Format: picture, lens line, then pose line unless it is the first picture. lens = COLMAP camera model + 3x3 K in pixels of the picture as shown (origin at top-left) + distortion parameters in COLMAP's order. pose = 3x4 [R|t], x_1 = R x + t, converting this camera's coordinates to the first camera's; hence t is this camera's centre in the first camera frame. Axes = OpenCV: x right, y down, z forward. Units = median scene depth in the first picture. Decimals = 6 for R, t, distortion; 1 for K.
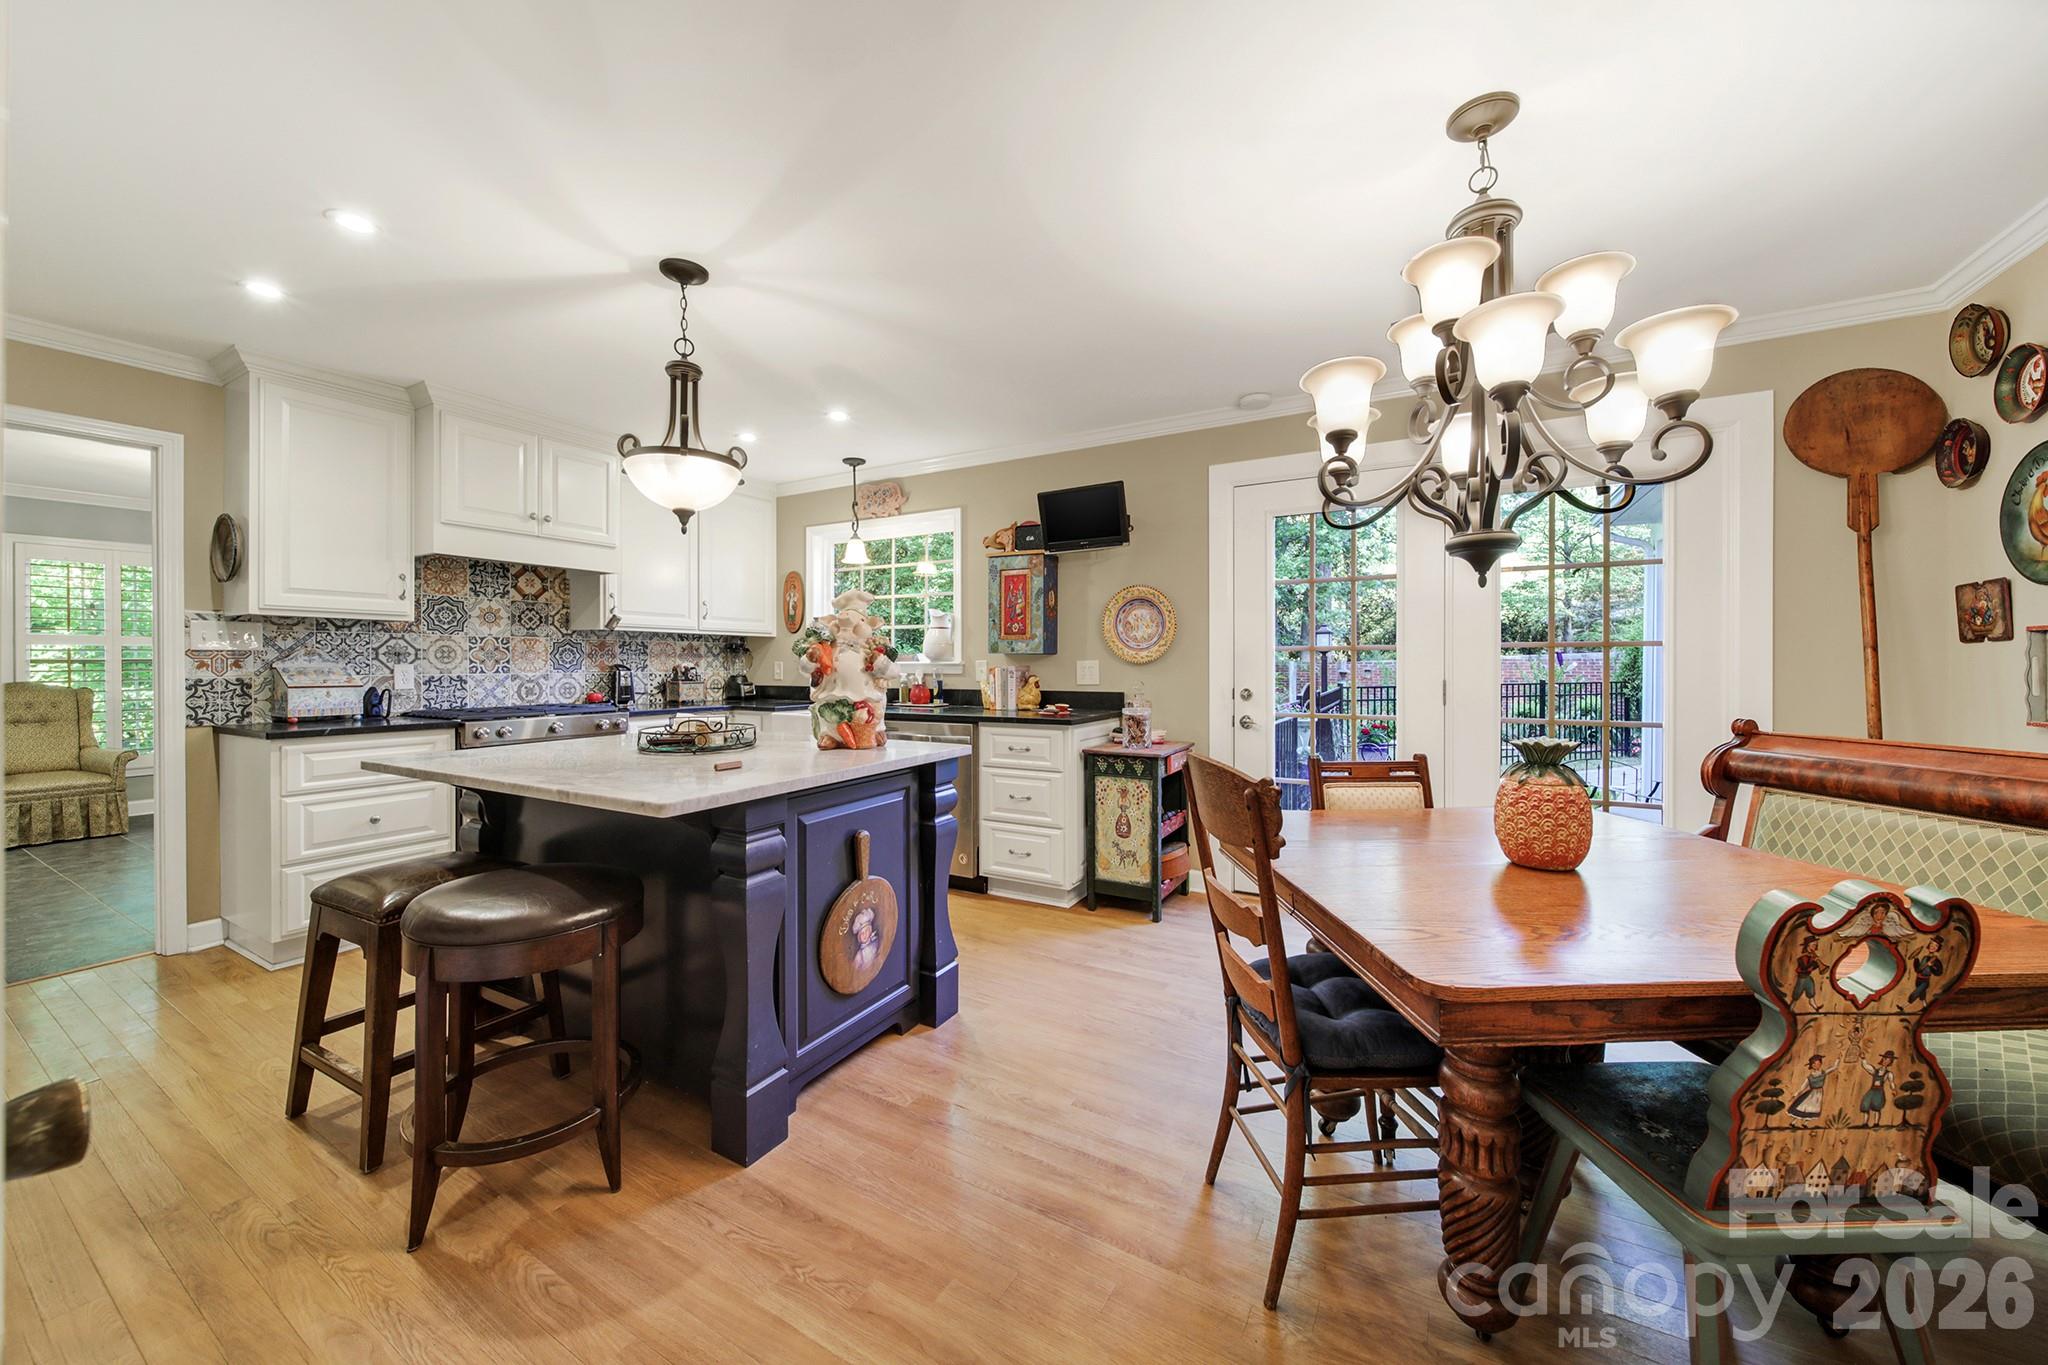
lens RADIAL K [[741.5, 0, 1011.9], [0, 741.5, 668.1], [0, 0, 1]] dist [-0.001149, -0.001237]
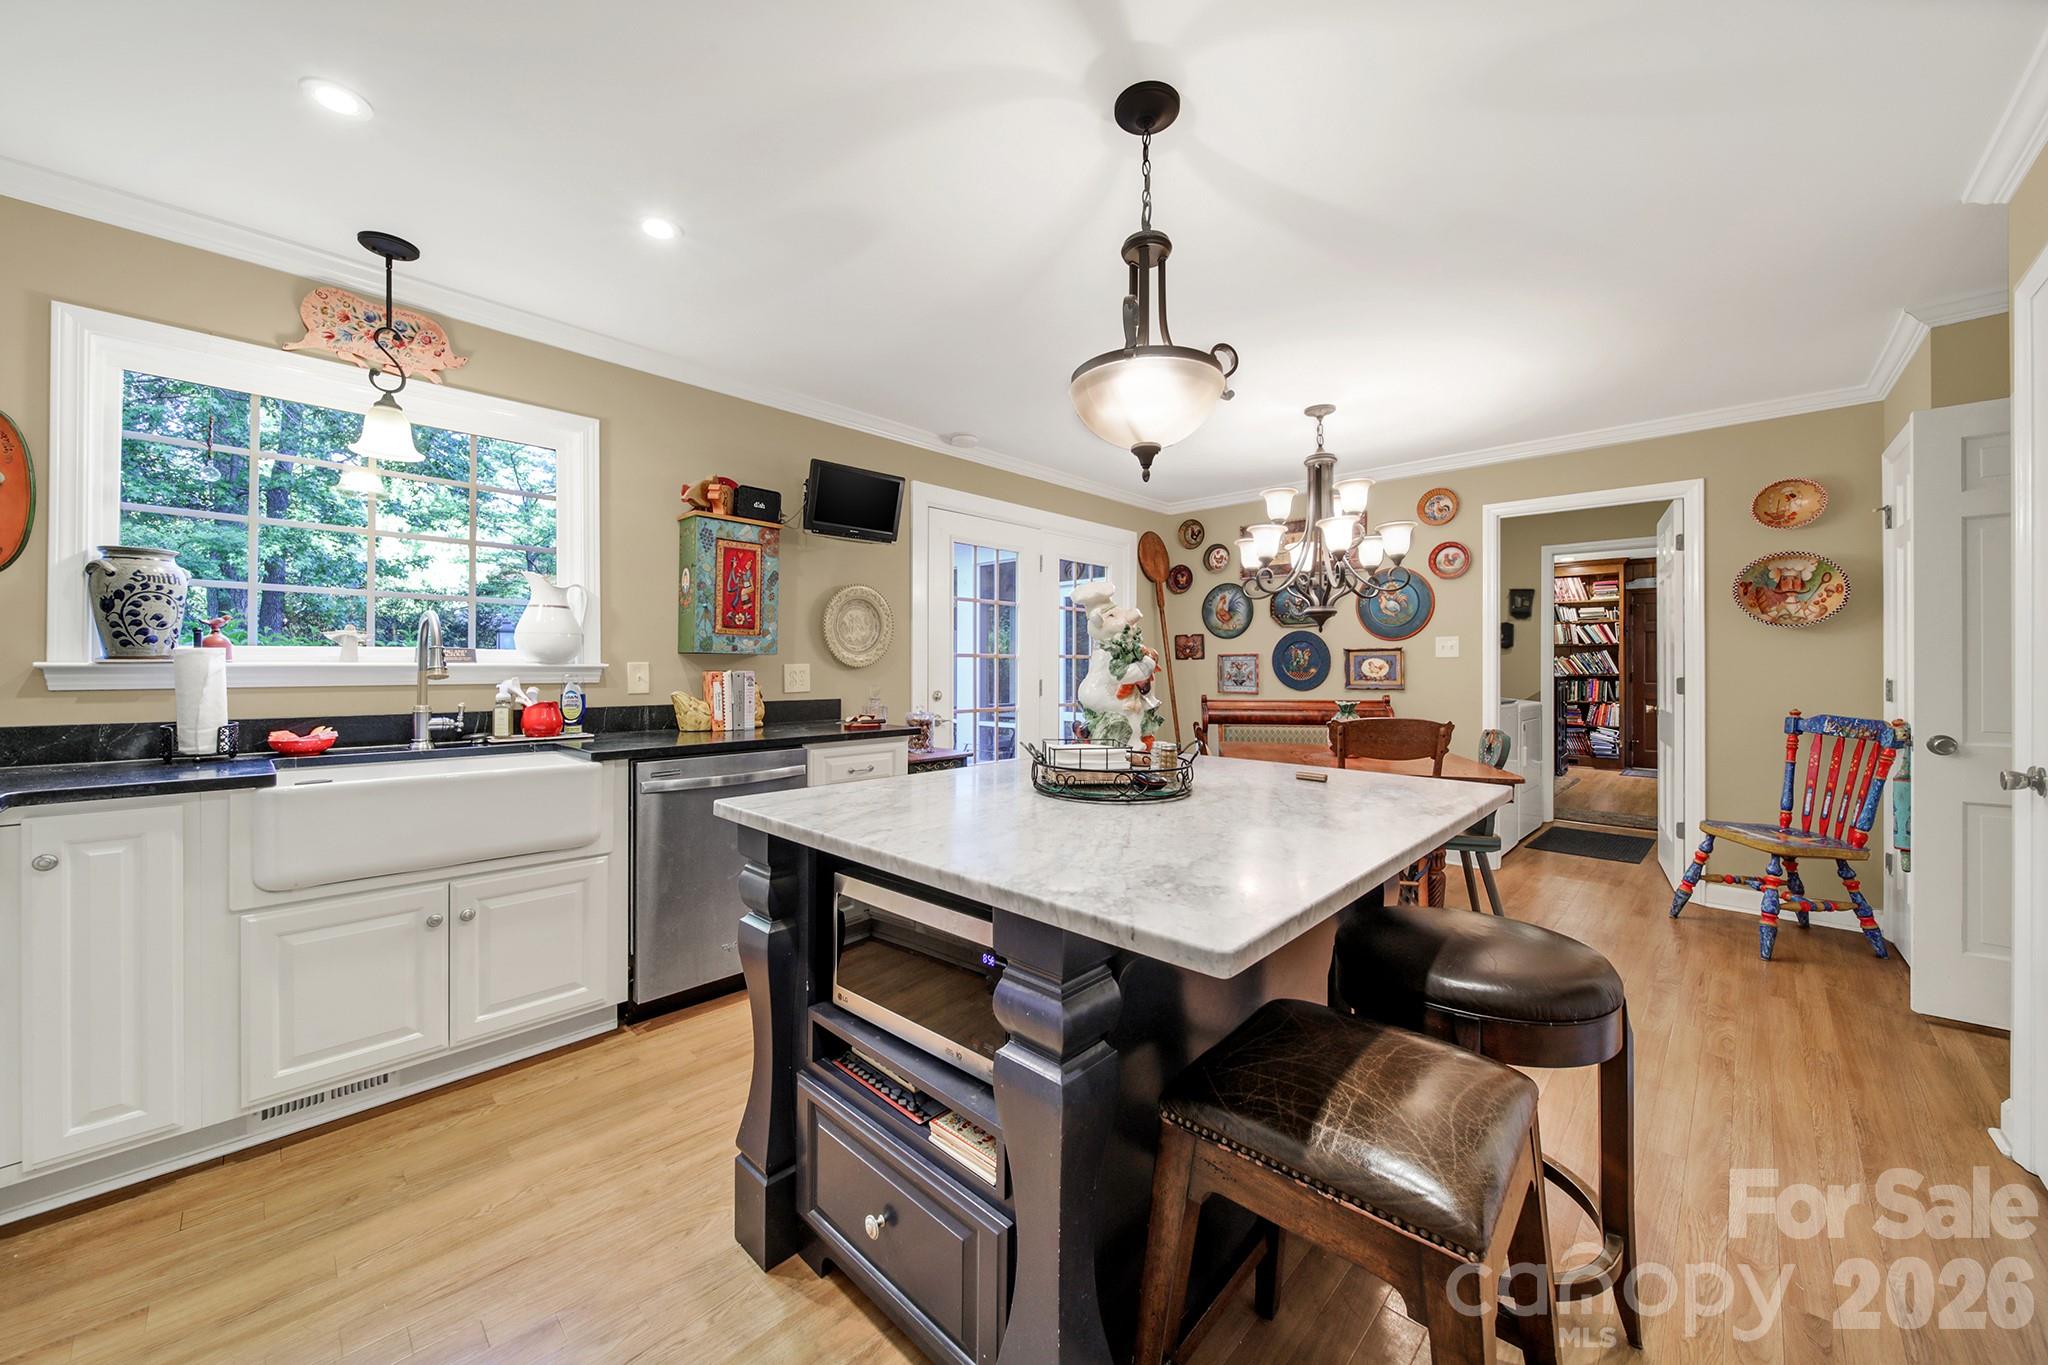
lens RADIAL K [[741.5, 0, 1018.9], [0, 741.5, 665.1], [0, 0, 1]] dist [-0.001149, -0.001237]
pose [[0.226529, 0.005249, 0.973990, -0.851551], [0.003930, 0.999972, -0.006303, -0.003247], [-0.973997, 0.005255, 0.226502, 0.713821]]
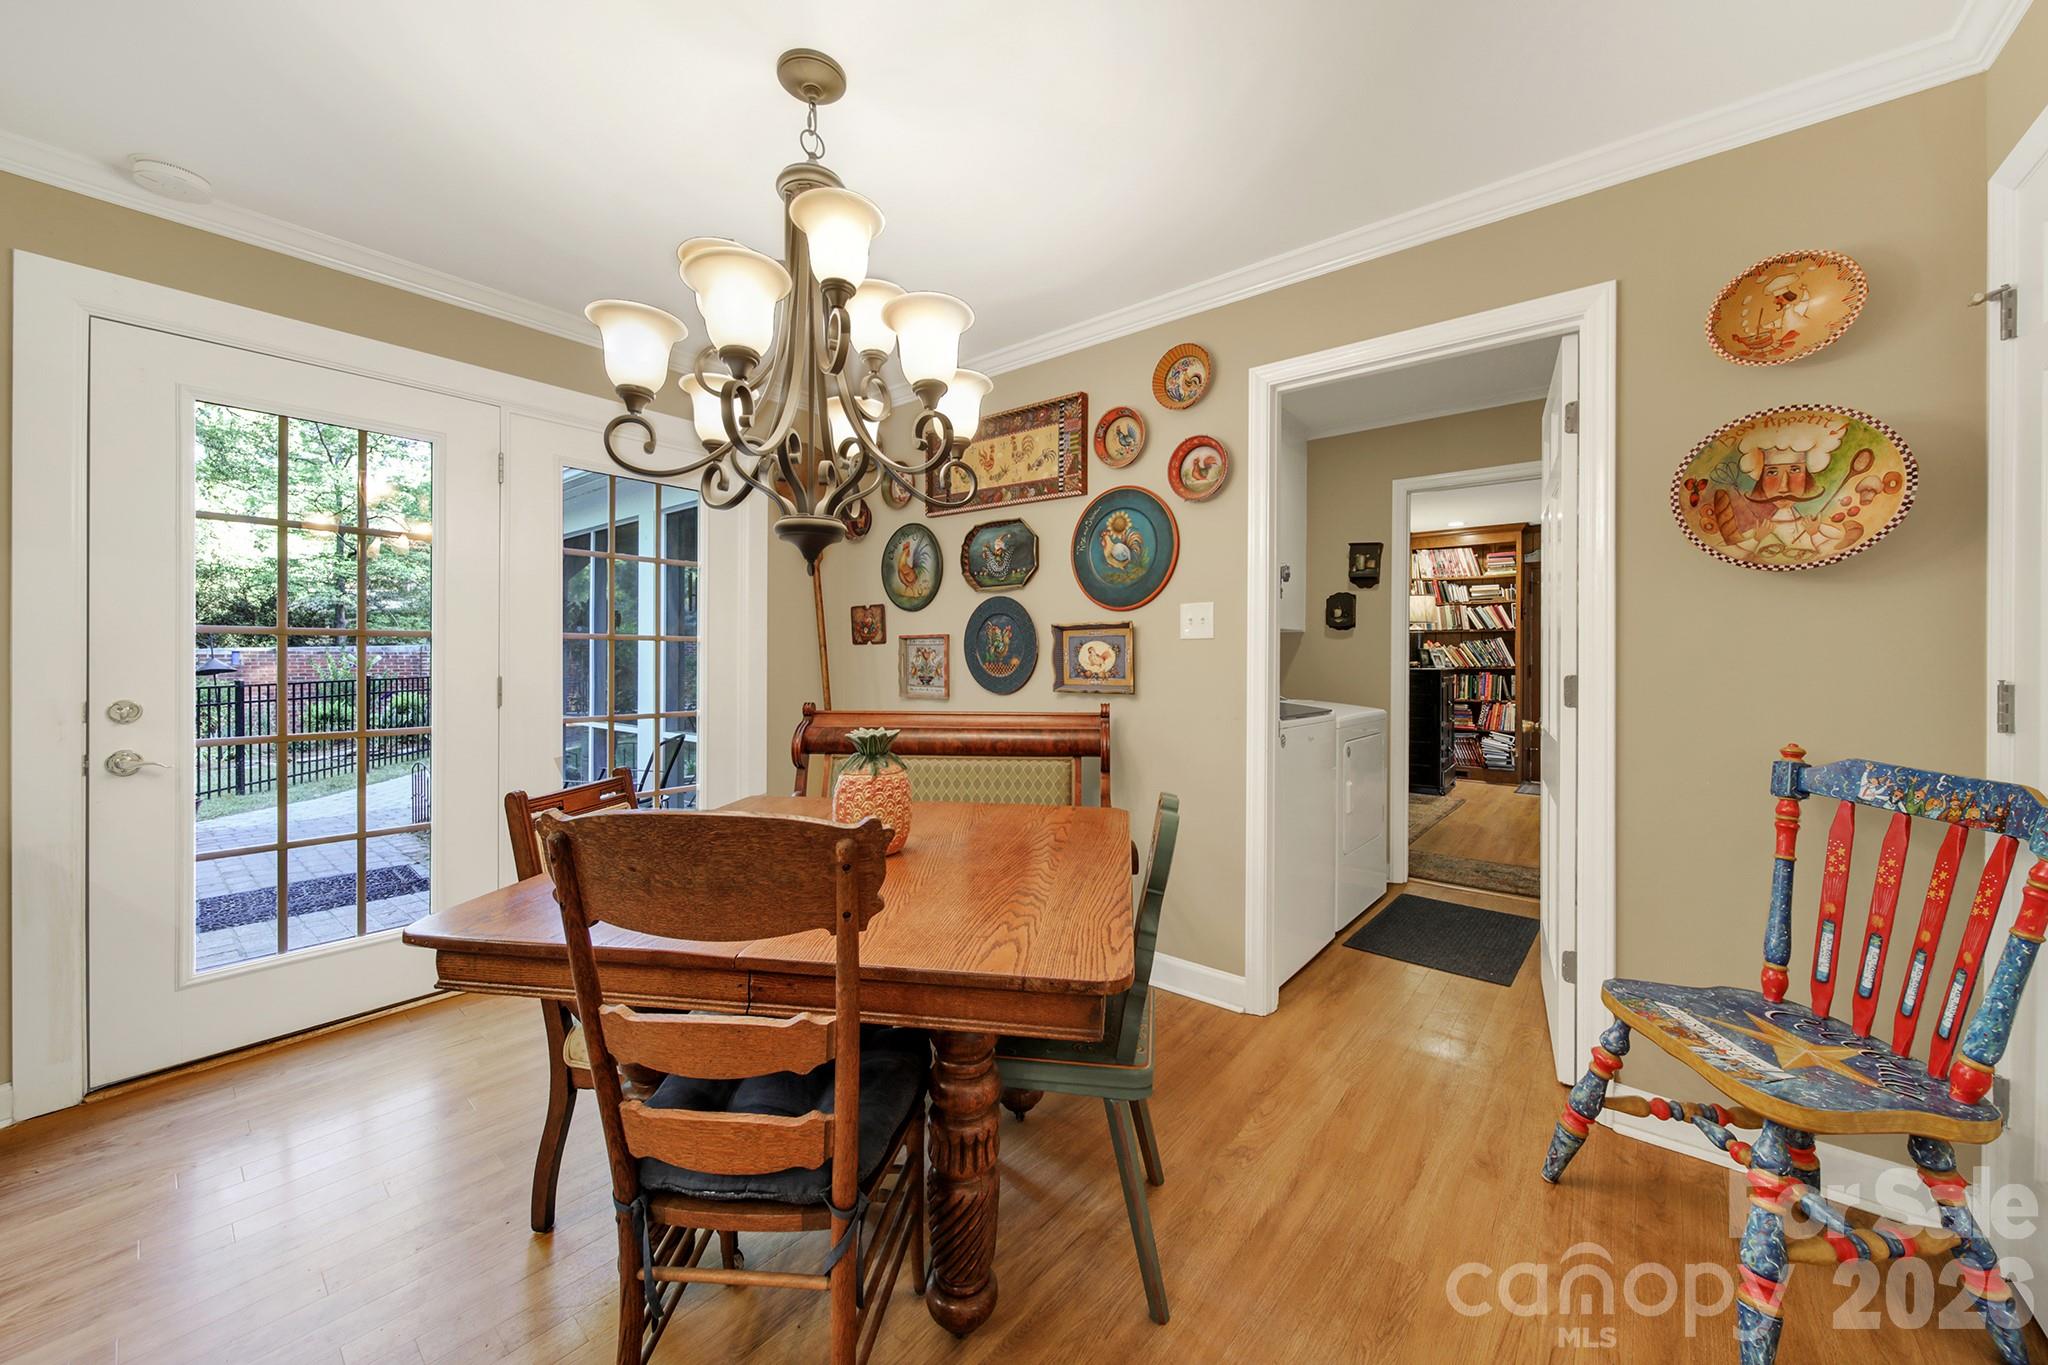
lens RADIAL K [[741.5, 0, 1033.3], [0, 741.5, 661.5], [0, 0, 1]] dist [-0.001149, -0.001237]
pose [[0.144870, -0.001590, 0.989449, -0.135185], [0.002464, 0.999996, 0.001246, -0.000200], [-0.989448, 0.002257, 0.144873, 0.305821]]
